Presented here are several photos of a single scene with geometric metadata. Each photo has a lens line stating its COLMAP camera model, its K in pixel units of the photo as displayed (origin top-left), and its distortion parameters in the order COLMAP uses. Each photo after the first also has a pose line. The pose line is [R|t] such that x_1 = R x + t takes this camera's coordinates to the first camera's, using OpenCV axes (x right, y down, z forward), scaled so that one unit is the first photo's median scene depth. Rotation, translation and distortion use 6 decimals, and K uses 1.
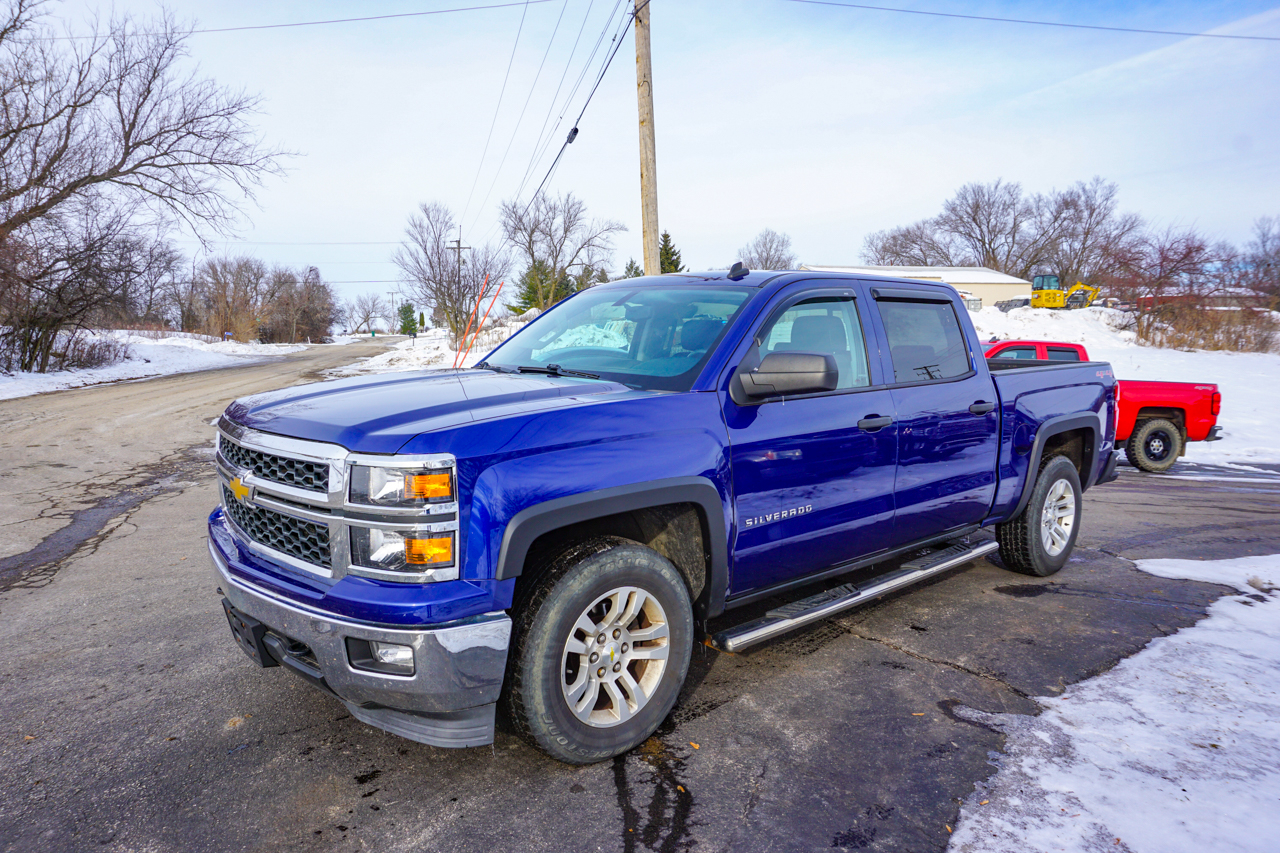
lens RADIAL K [[823.6, 0, 640.0], [0, 823.6, 426.5], [0, 0, 1]] dist [-0.003182, 0.000002]
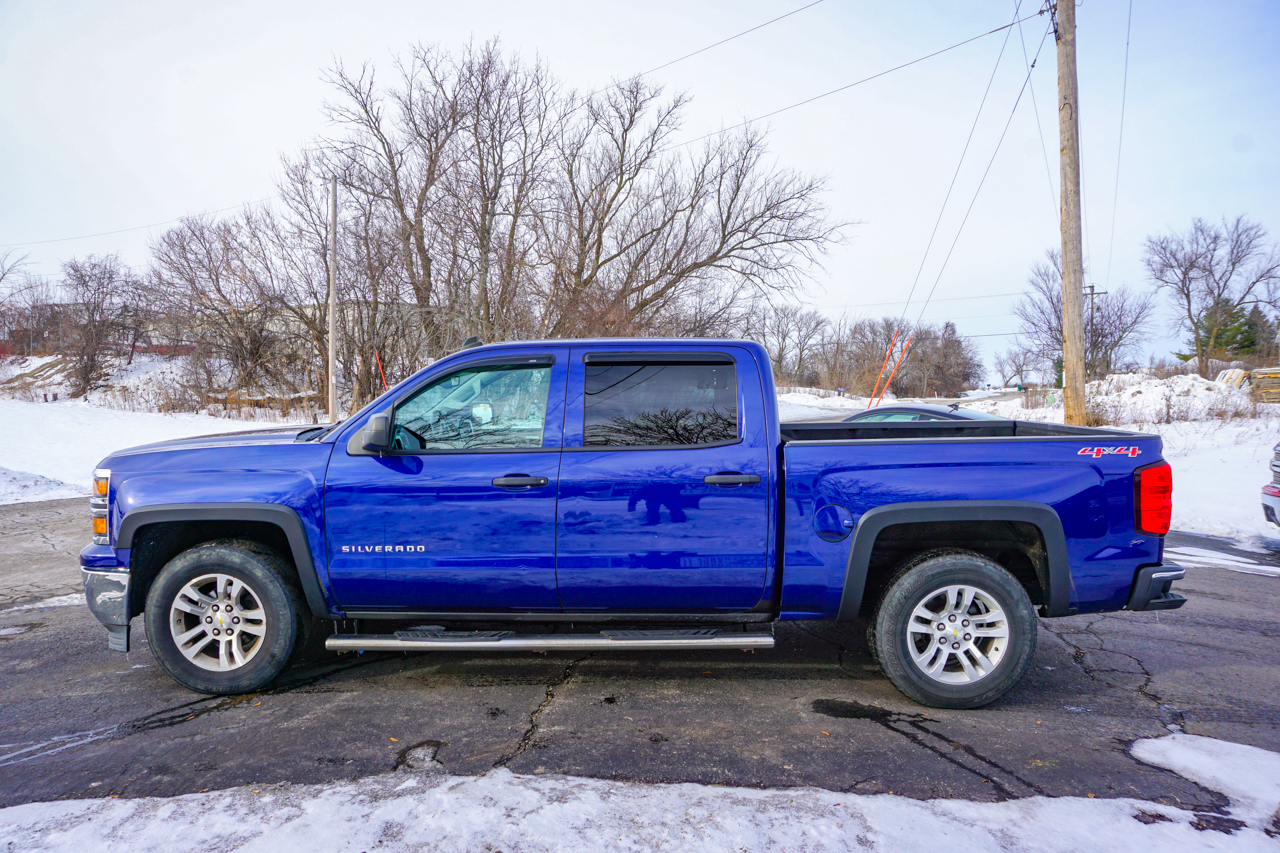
lens RADIAL K [[837.6, 0, 640.0], [0, 837.6, 426.5], [0, 0, 1]] dist [-0.041836, 0.065935]
pose [[0.738888, 0.028680, -0.673218, 0.109857], [-0.073463, 0.996567, -0.038174, -0.004478], [0.669812, 0.077663, 0.738458, 0.029074]]
